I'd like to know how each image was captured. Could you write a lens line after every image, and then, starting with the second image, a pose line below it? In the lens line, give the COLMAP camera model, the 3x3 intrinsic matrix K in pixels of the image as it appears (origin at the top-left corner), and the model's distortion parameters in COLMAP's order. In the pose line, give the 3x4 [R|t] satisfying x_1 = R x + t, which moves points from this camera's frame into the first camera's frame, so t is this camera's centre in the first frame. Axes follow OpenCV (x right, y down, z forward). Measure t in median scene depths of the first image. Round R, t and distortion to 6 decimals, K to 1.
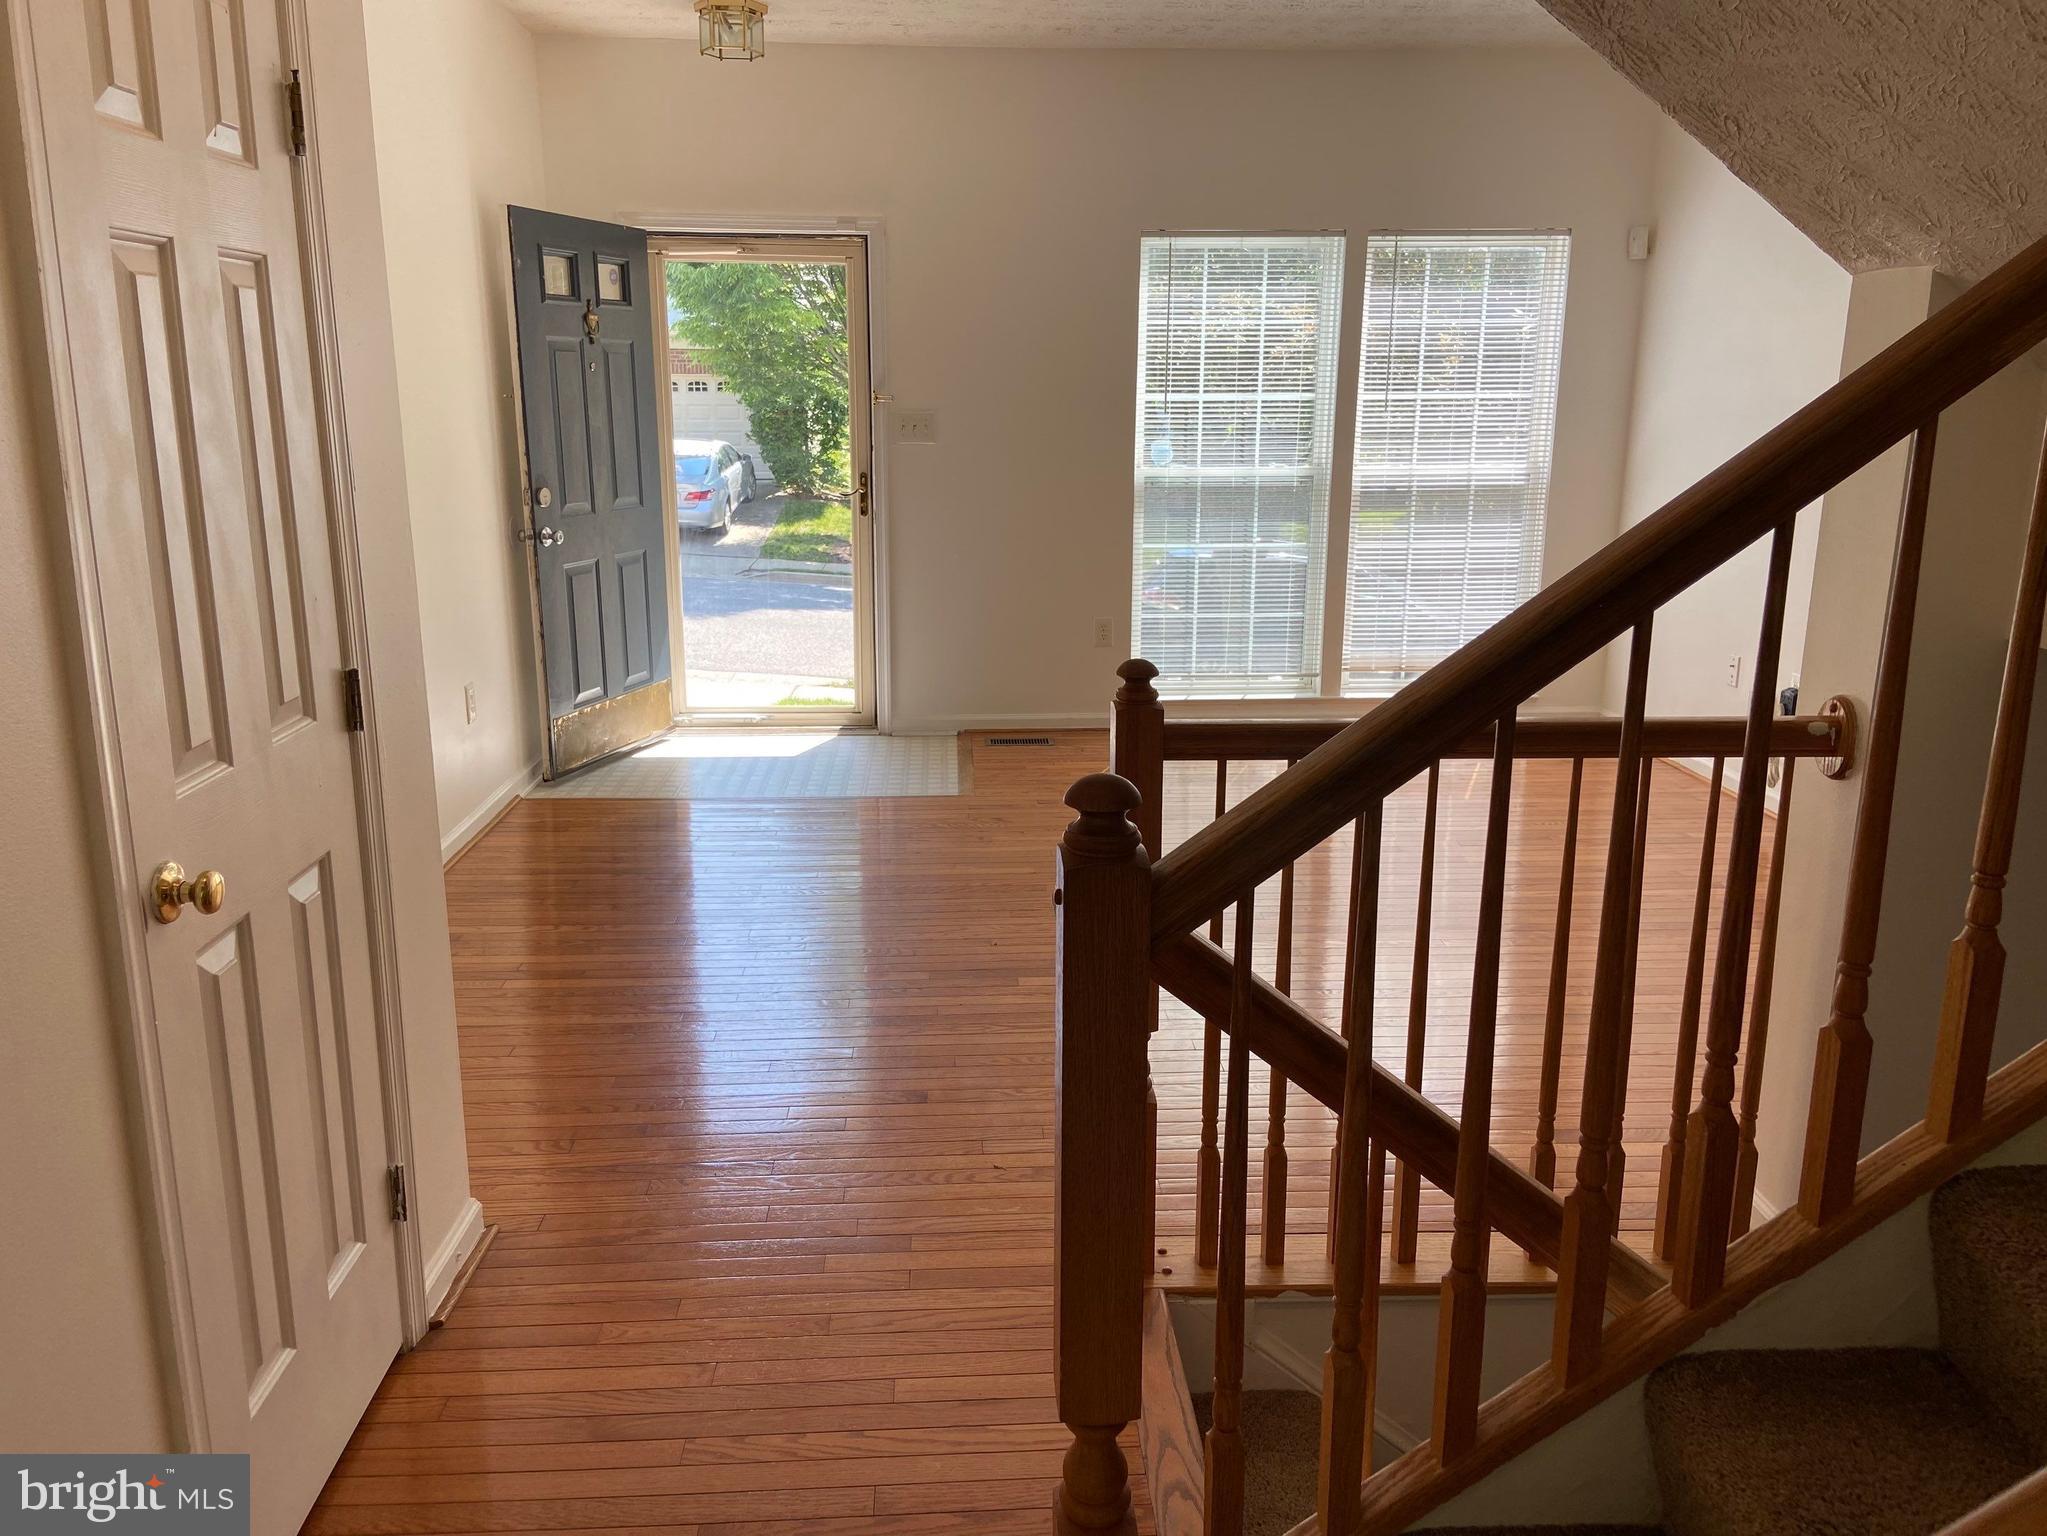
lens RADIAL K [[1546.2, 0, 988.1], [0, 1546.2, 784.4], [0, 0, 1]] dist [0.076737, -0.078024]
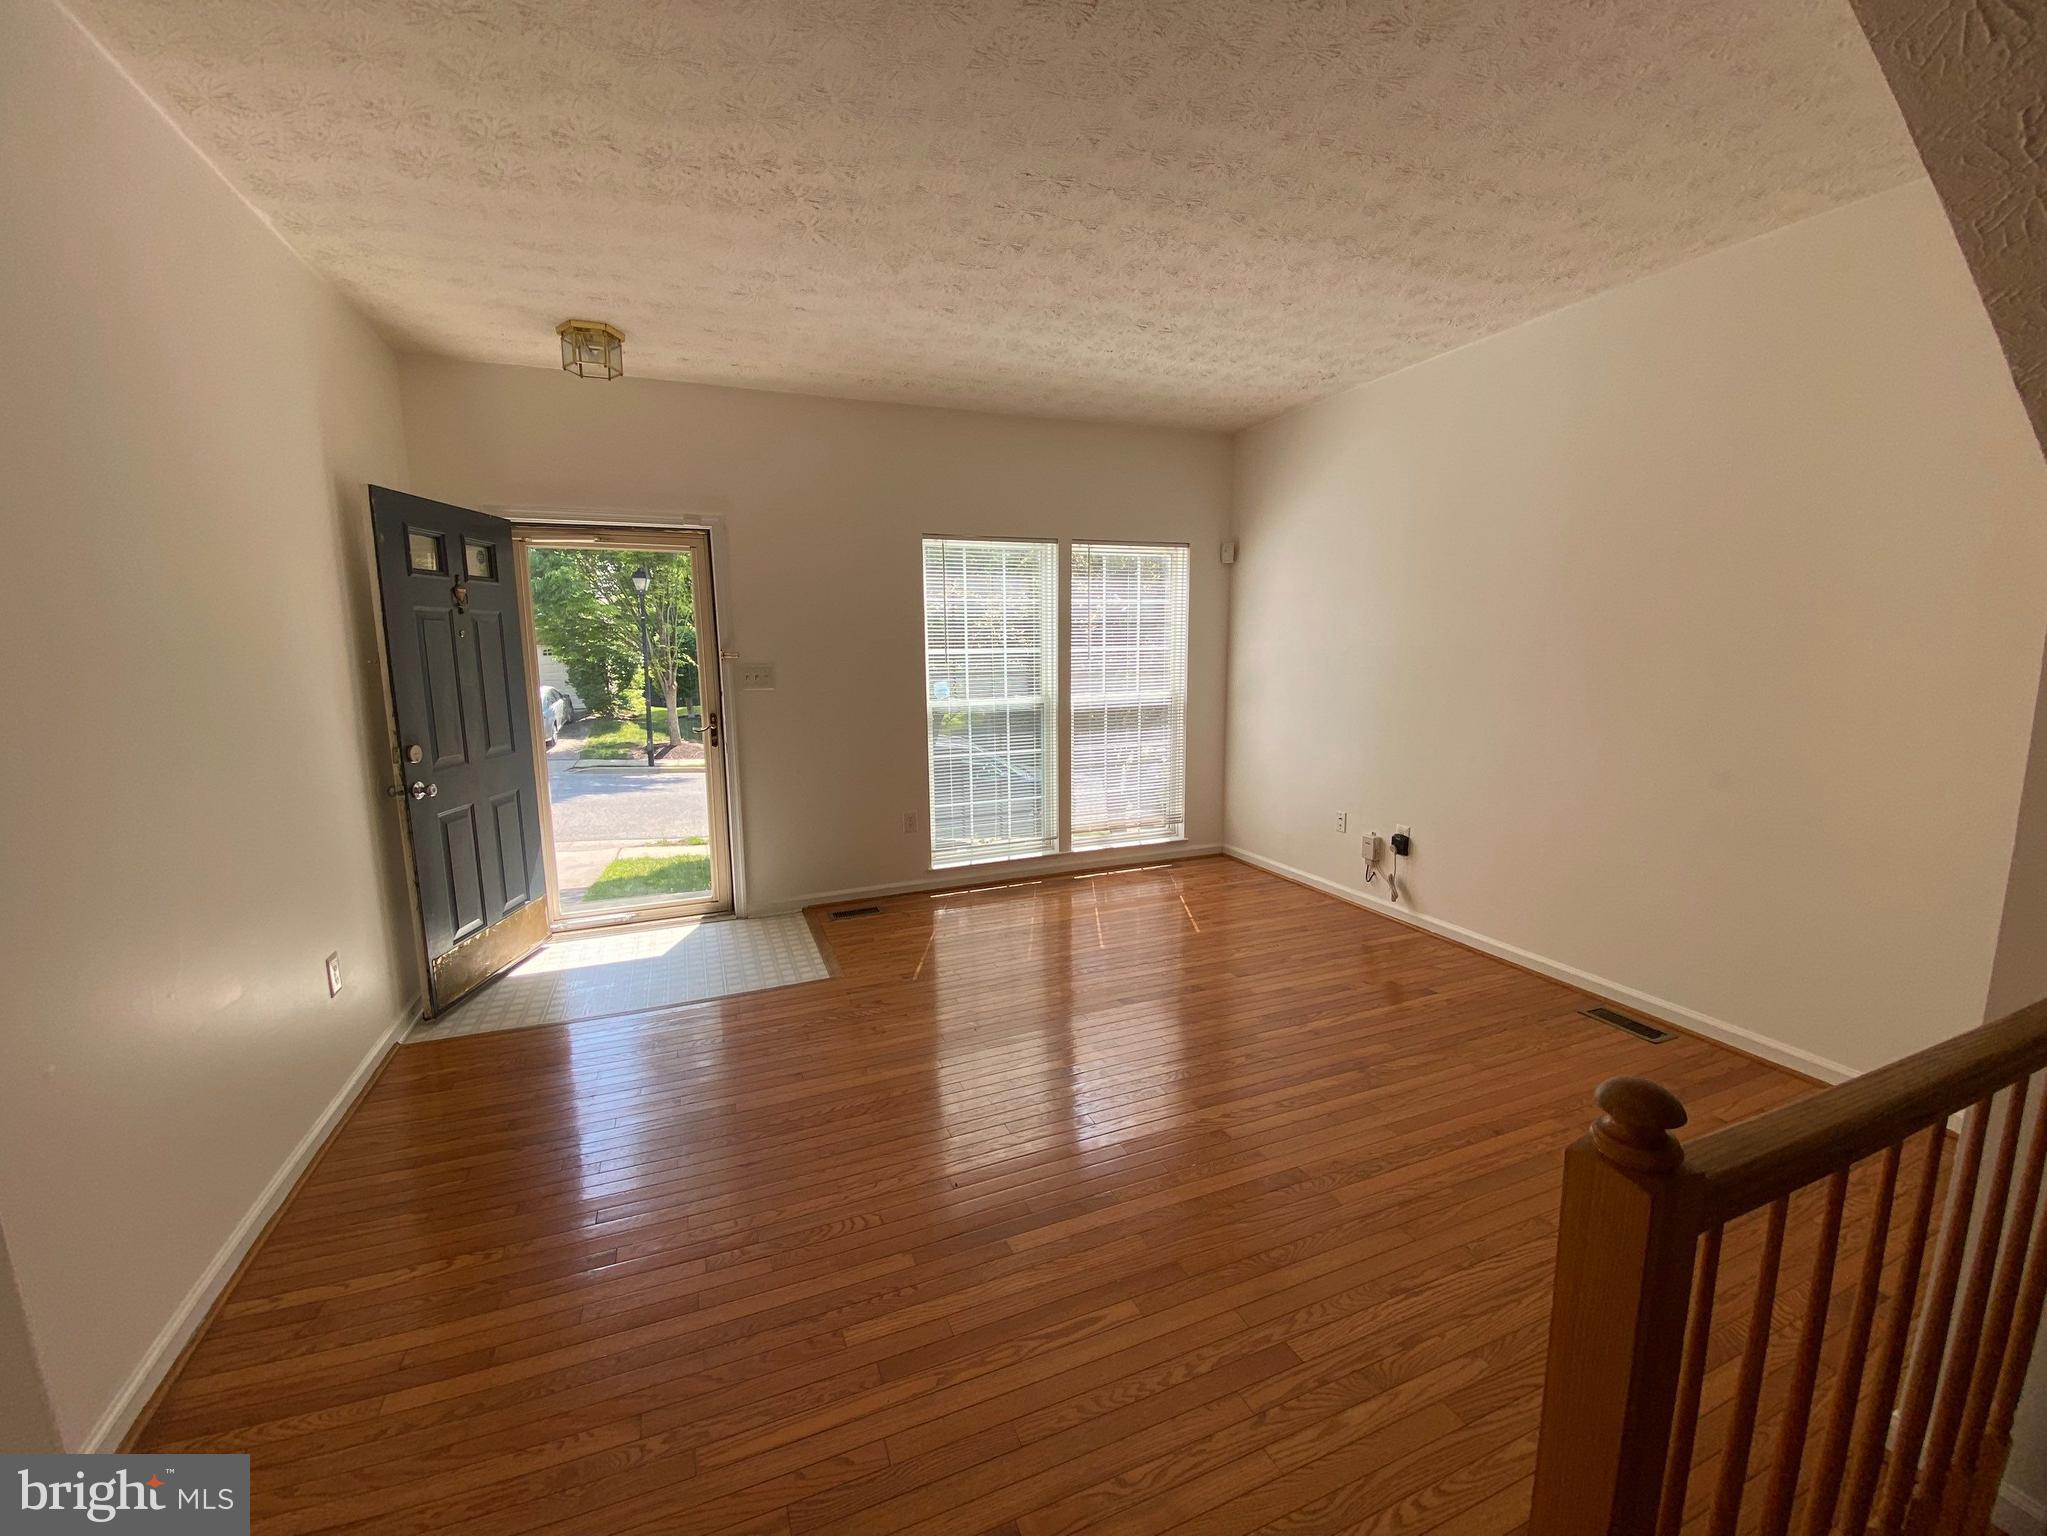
lens RADIAL K [[836.2, 0, 1023.5], [0, 836.2, 768.0], [0, 0, 1]] dist [0.014385, -0.022386]
pose [[0.936785, -0.063714, 0.344057, -0.081856], [0.100510, 0.990841, -0.090178, -0.070926], [-0.335160, 0.119058, 0.934608, 0.288434]]
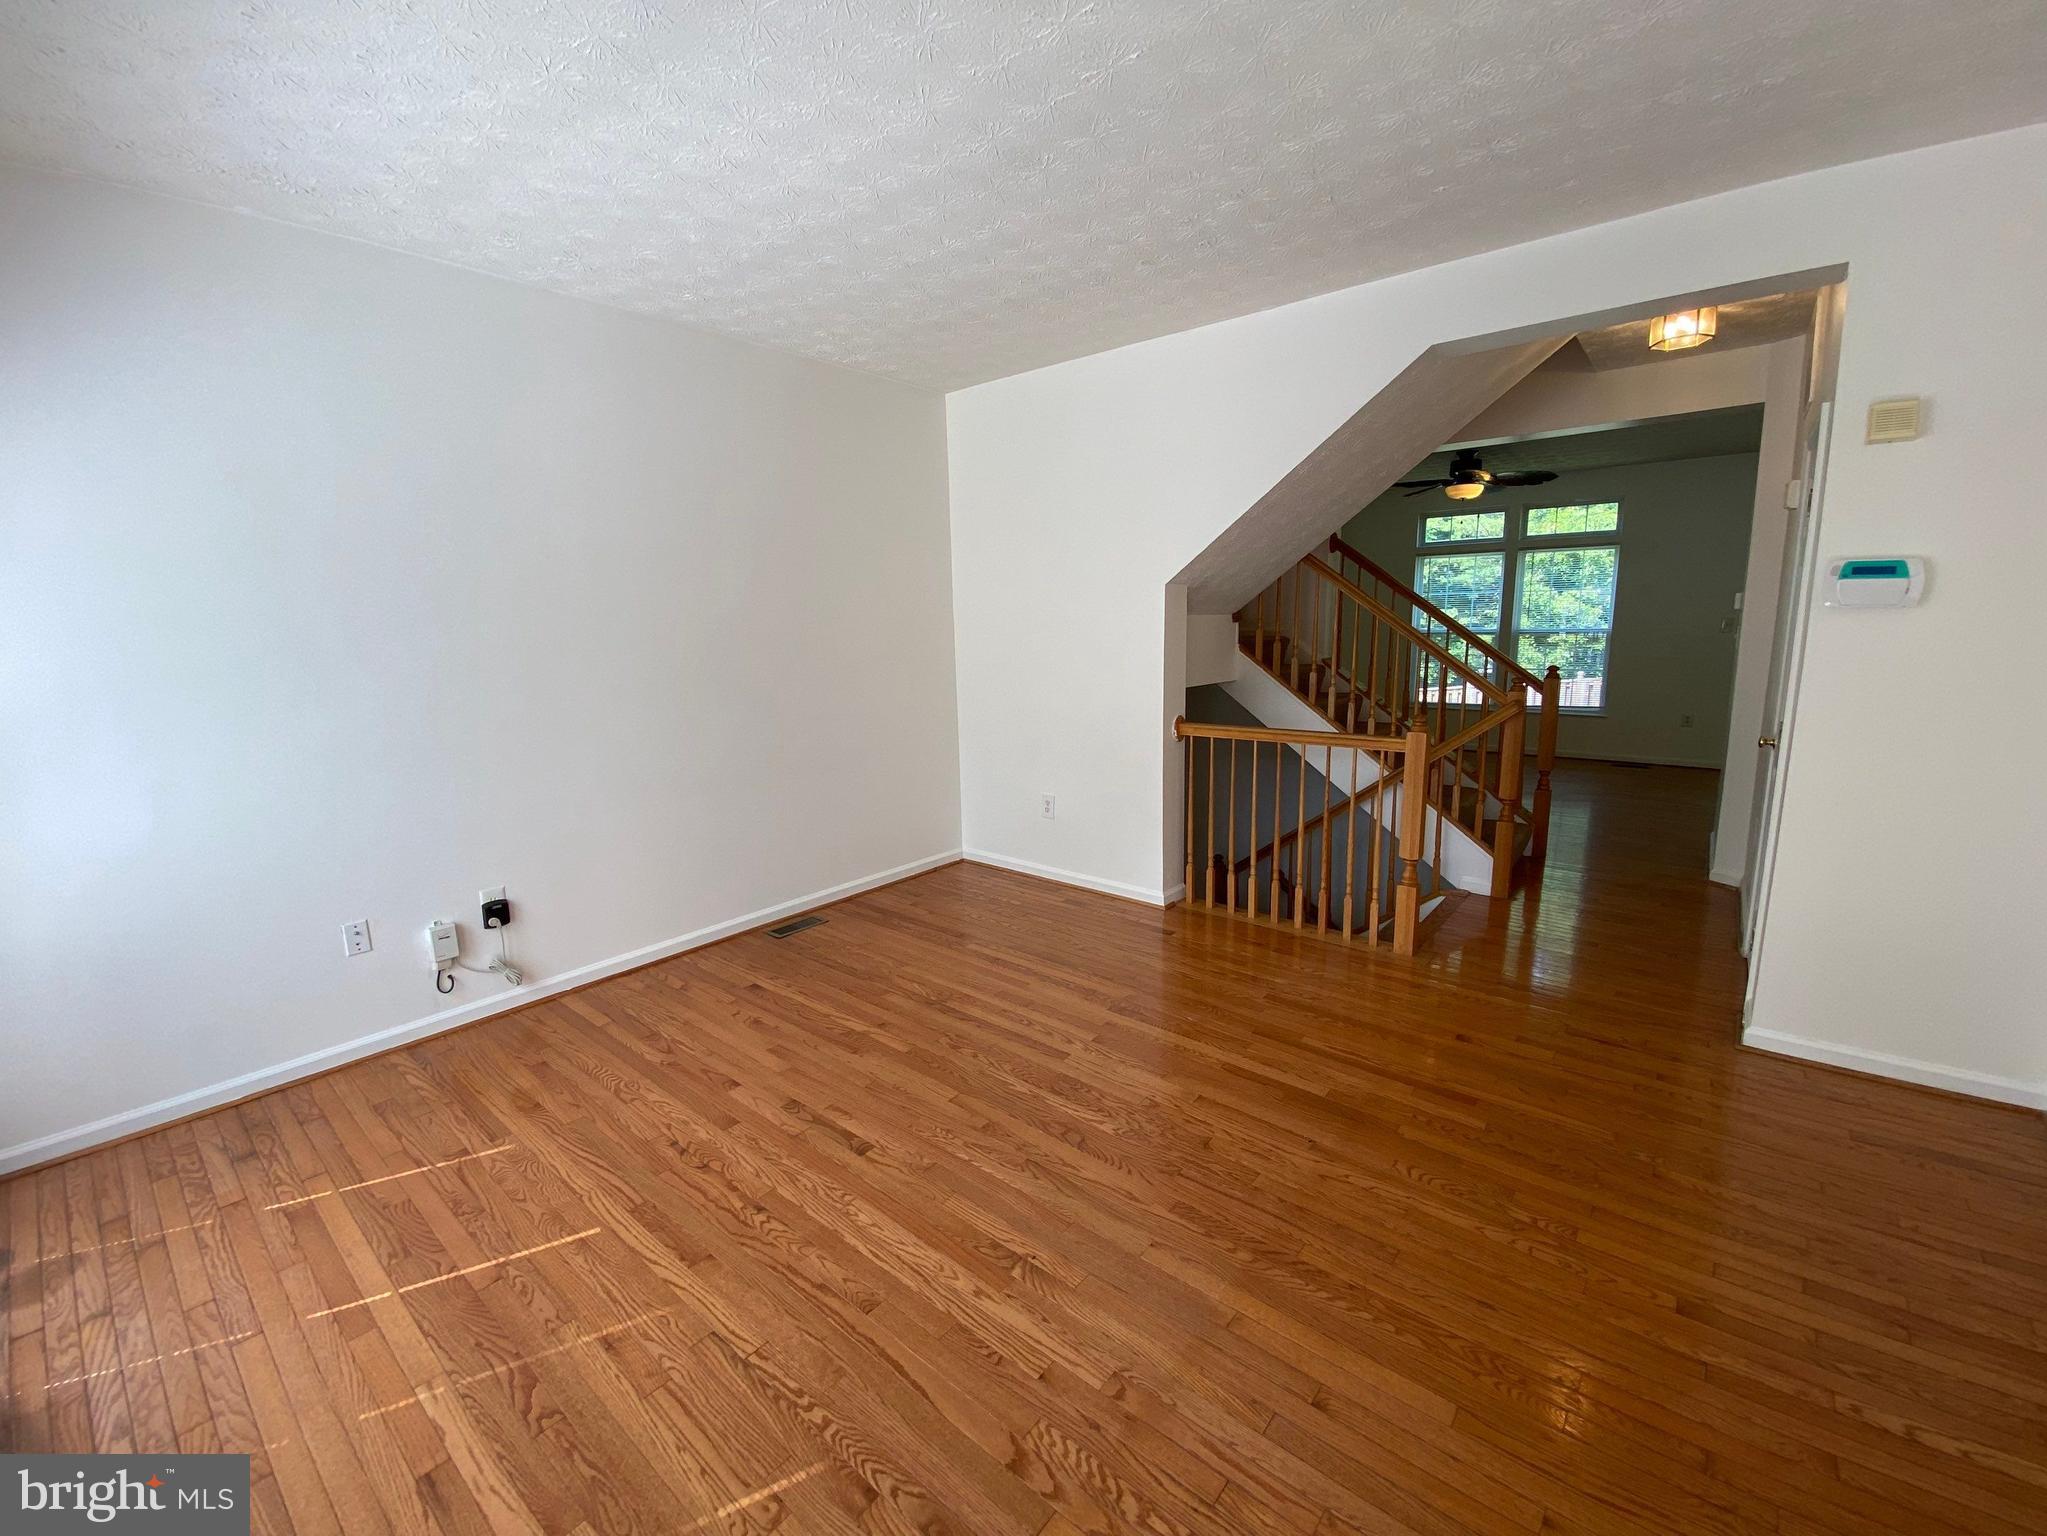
lens RADIAL K [[836.2, 0, 1023.5], [0, 836.2, 768.0], [0, 0, 1]] dist [0.014385, -0.022386]
pose [[-0.750249, -0.098094, 0.653838, -0.126619], [0.192157, 0.913892, 0.357600, -0.229478], [-0.632615, 0.393929, -0.666797, 0.886991]]
